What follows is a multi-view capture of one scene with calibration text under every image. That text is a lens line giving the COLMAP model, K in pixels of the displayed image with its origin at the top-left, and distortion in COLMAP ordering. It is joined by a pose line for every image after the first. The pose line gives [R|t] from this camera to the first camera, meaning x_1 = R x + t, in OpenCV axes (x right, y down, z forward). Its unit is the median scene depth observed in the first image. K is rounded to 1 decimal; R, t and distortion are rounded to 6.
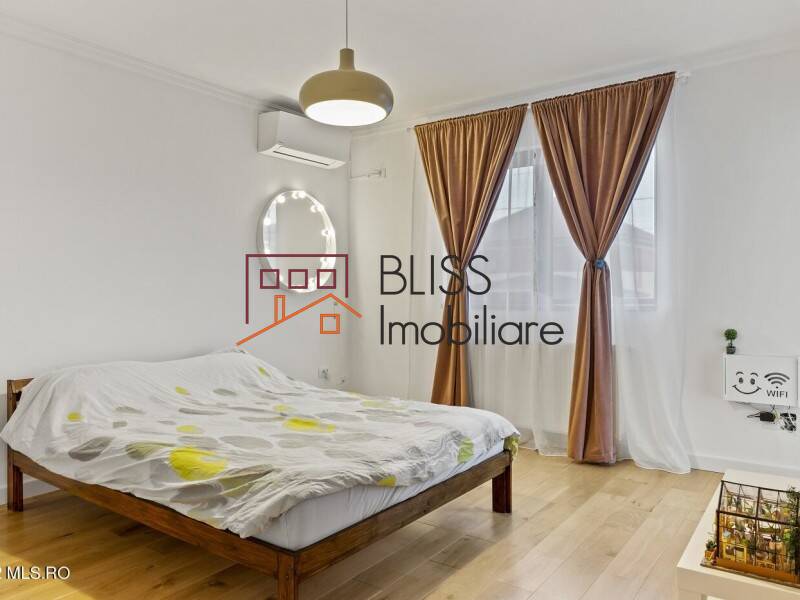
lens RADIAL K [[594.9, 0, 394.2], [0, 594.9, 299.8], [0, 0, 1]] dist [-0.004292, -0.000252]
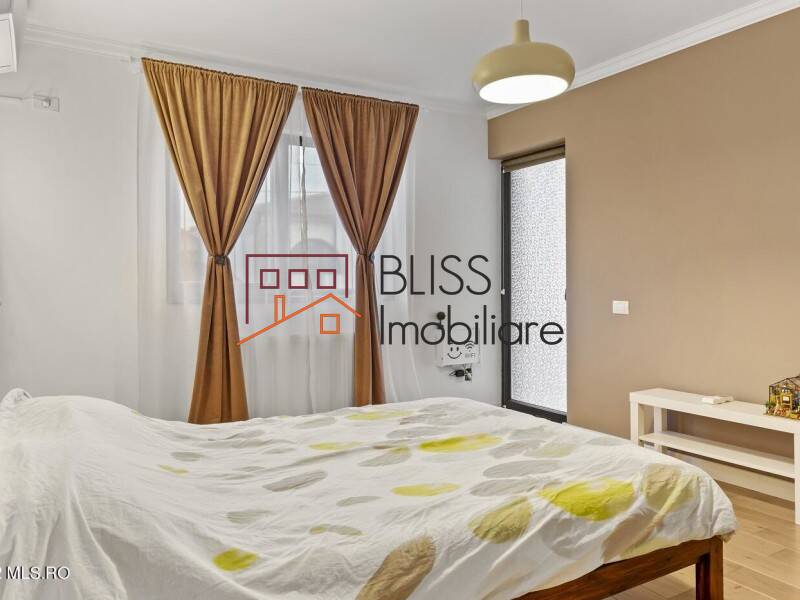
lens RADIAL K [[594.9, 0, 394.2], [0, 594.9, 299.8], [0, 0, 1]] dist [-0.004292, -0.000252]
pose [[0.402351, -0.019201, 0.915284, -0.640363], [0.005831, 0.999813, 0.018412, -0.003142], [-0.915467, -0.002071, 0.402388, 0.510698]]
